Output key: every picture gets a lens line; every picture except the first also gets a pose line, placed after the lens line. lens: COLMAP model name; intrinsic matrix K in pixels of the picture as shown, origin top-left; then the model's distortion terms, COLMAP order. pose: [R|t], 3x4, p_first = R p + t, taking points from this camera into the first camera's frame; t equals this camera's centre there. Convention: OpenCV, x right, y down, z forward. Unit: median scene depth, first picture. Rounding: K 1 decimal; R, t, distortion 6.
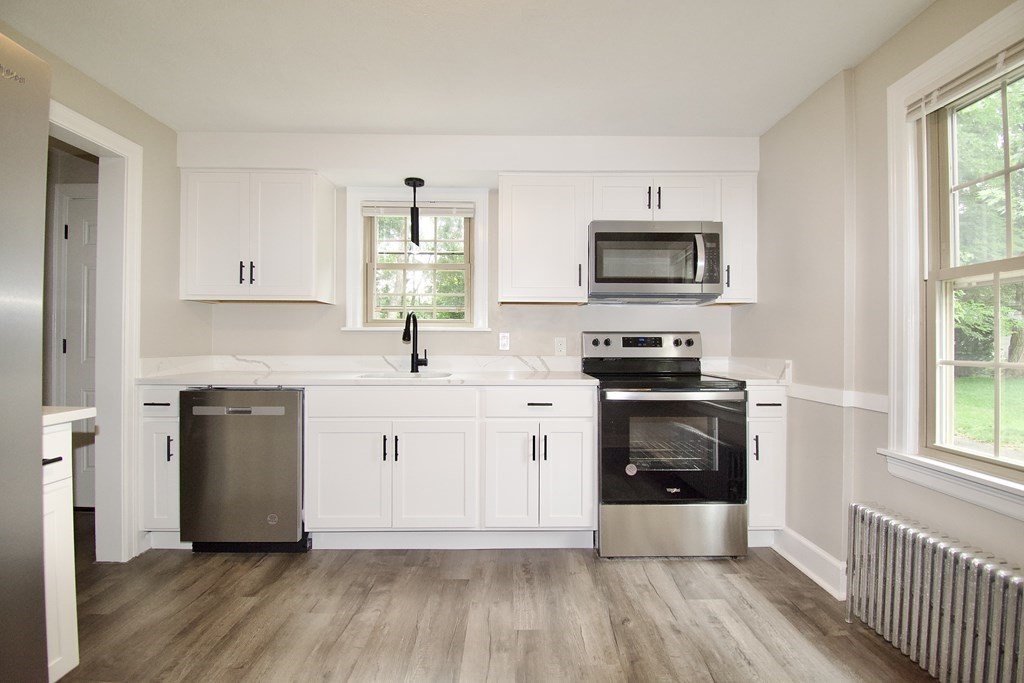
lens RADIAL K [[452.3, 0, 517.3], [0, 452.3, 341.5], [0, 0, 1]] dist [0.024999, -0.027406]
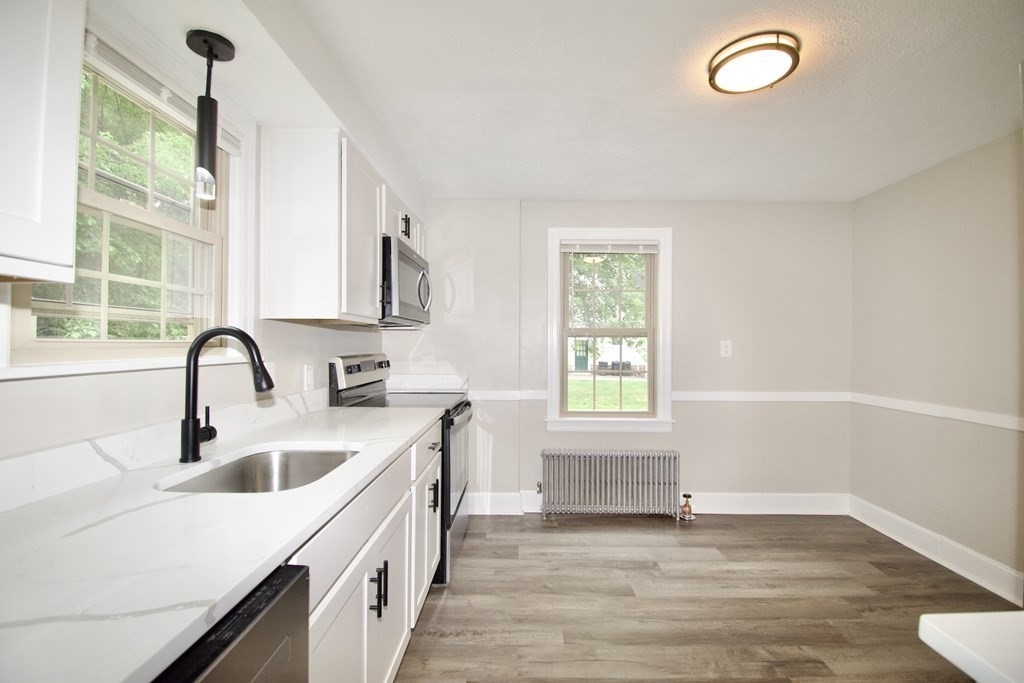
lens RADIAL K [[452.3, 0, 517.3], [0, 452.3, 341.5], [0, 0, 1]] dist [0.024999, -0.027406]
pose [[0.026642, -0.001441, 0.999644, -0.971749], [-0.007377, 0.999971, 0.001638, -0.077333], [-0.999618, -0.007418, 0.026630, 0.971864]]
